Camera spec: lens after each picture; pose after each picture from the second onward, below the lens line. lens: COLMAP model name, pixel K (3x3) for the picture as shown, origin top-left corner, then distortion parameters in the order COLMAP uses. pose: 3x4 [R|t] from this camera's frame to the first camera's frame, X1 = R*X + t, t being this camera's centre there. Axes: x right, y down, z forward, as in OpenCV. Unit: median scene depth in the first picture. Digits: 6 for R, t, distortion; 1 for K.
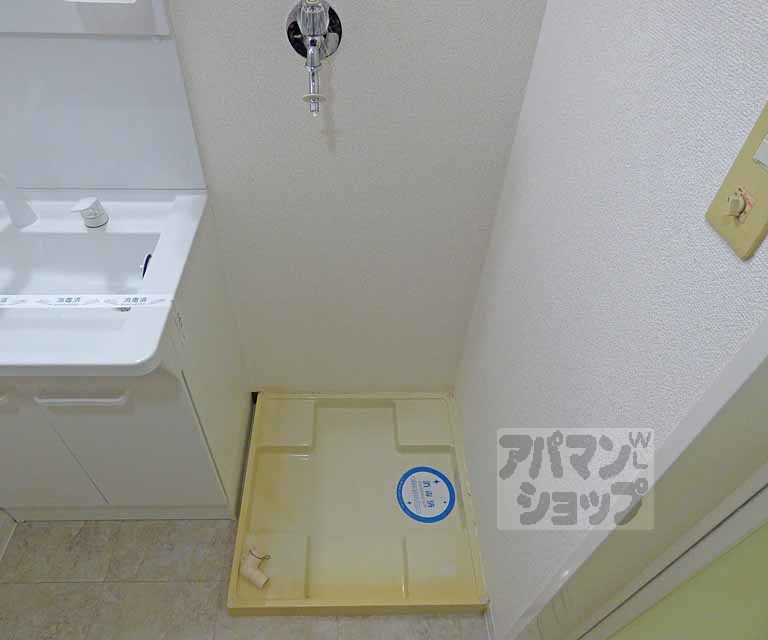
lens RADIAL K [[514.2, 0, 358.1], [0, 514.2, 320.5], [0, 0, 1]] dist [0.002363, 0.001725]
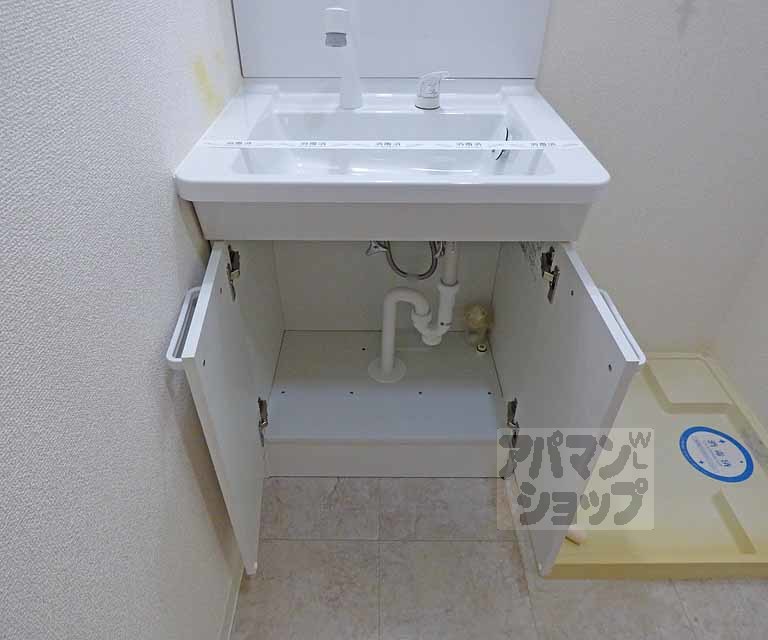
lens RADIAL K [[515.2, 0, 384.0], [0, 515.2, 320.0], [0, 0, 1]] dist [-0.002170, 0.000691]
pose [[0.999913, 0.000643, -0.013194, -0.453594], [-0.002409, 0.990936, -0.134316, 0.248805], [0.012988, 0.134336, 0.990851, 0.101635]]
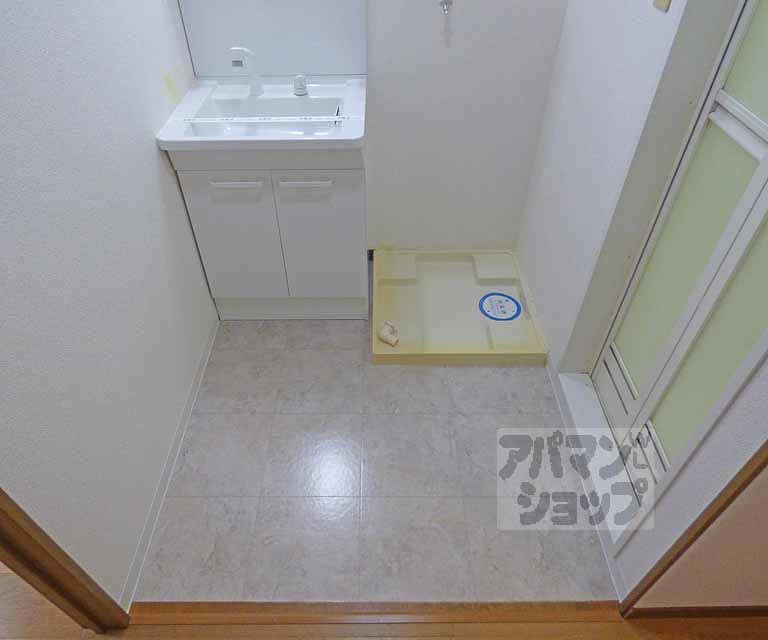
lens RADIAL K [[519.2, 0, 373.3], [0, 519.2, 322.9], [0, 0, 1]] dist [0.001029, 0.000164]
pose [[0.999324, -0.003523, -0.036583, -0.176550], [0.001981, 0.999112, -0.042081, 0.473892], [0.036699, 0.041980, 0.998444, -0.469624]]
